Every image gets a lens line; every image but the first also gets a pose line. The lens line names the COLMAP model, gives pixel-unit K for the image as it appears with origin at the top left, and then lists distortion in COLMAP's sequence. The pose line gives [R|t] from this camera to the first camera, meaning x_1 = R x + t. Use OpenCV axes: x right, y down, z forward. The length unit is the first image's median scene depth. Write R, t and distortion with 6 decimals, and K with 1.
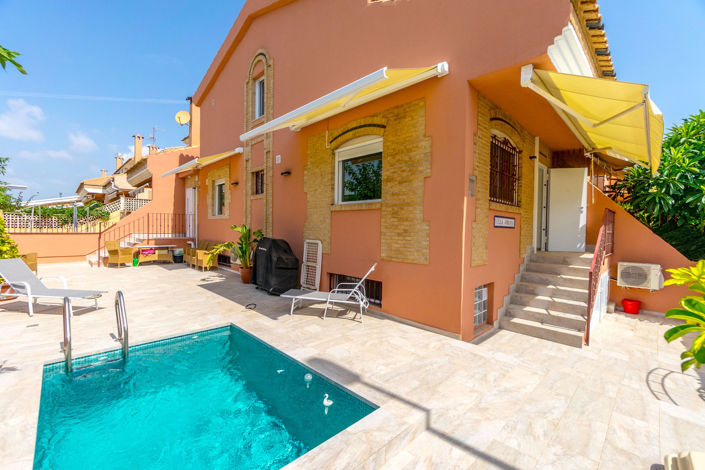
lens RADIAL K [[301.2, 0, 354.0], [0, 301.2, 235.6], [0, 0, 1]] dist [-0.002367, 0.000434]
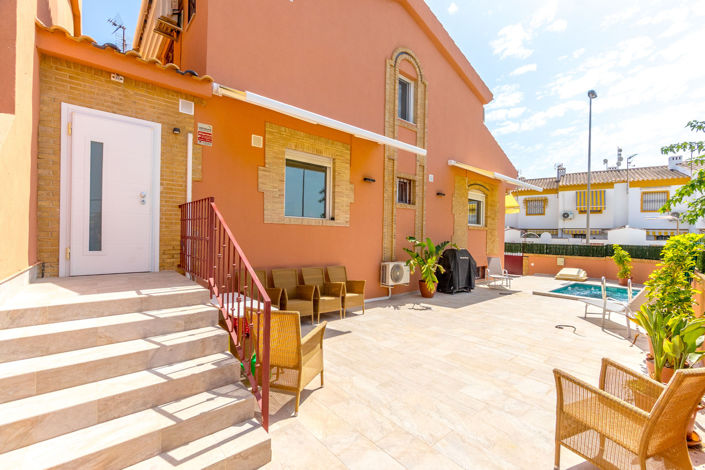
lens RADIAL K [[301.2, 0, 354.0], [0, 301.2, 235.6], [0, 0, 1]] dist [-0.002367, 0.000434]
pose [[0.064681, -0.014841, 0.997796, -2.057097], [0.003062, 0.999888, 0.014674, -0.086894], [-0.997901, 0.002106, 0.064719, 1.805592]]
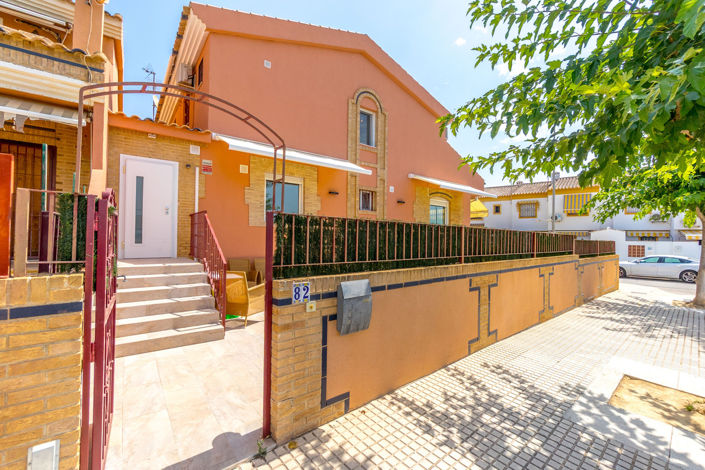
lens RADIAL K [[301.2, 0, 354.0], [0, 301.2, 235.6], [0, 0, 1]] dist [-0.002367, 0.000434]
pose [[0.125131, -0.002876, 0.992136, -2.438803], [0.007514, 0.999970, 0.001951, -0.067902], [-0.992112, 0.007210, 0.125149, 1.489636]]
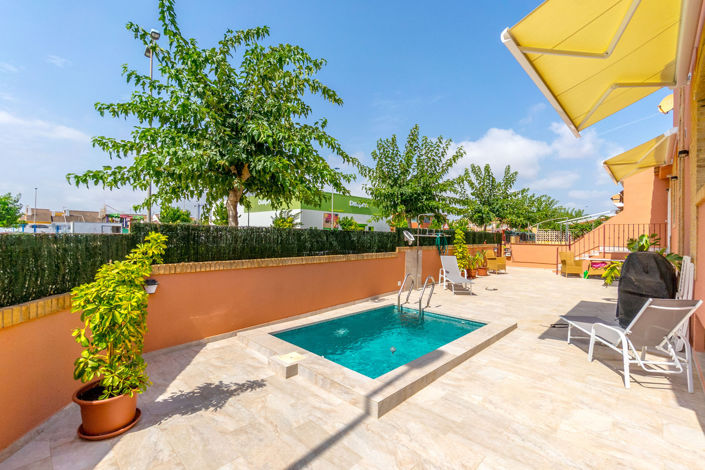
lens RADIAL K [[314.0, 0, 355.5], [0, 314.0, 235.5], [0, 0, 1]] dist [0.003277, -0.000524]
pose [[0.031622, -0.014223, -0.999399, 0.604567], [-0.039957, 0.999081, -0.015483, 0.012234], [0.998701, 0.040423, 0.031024, 0.393962]]
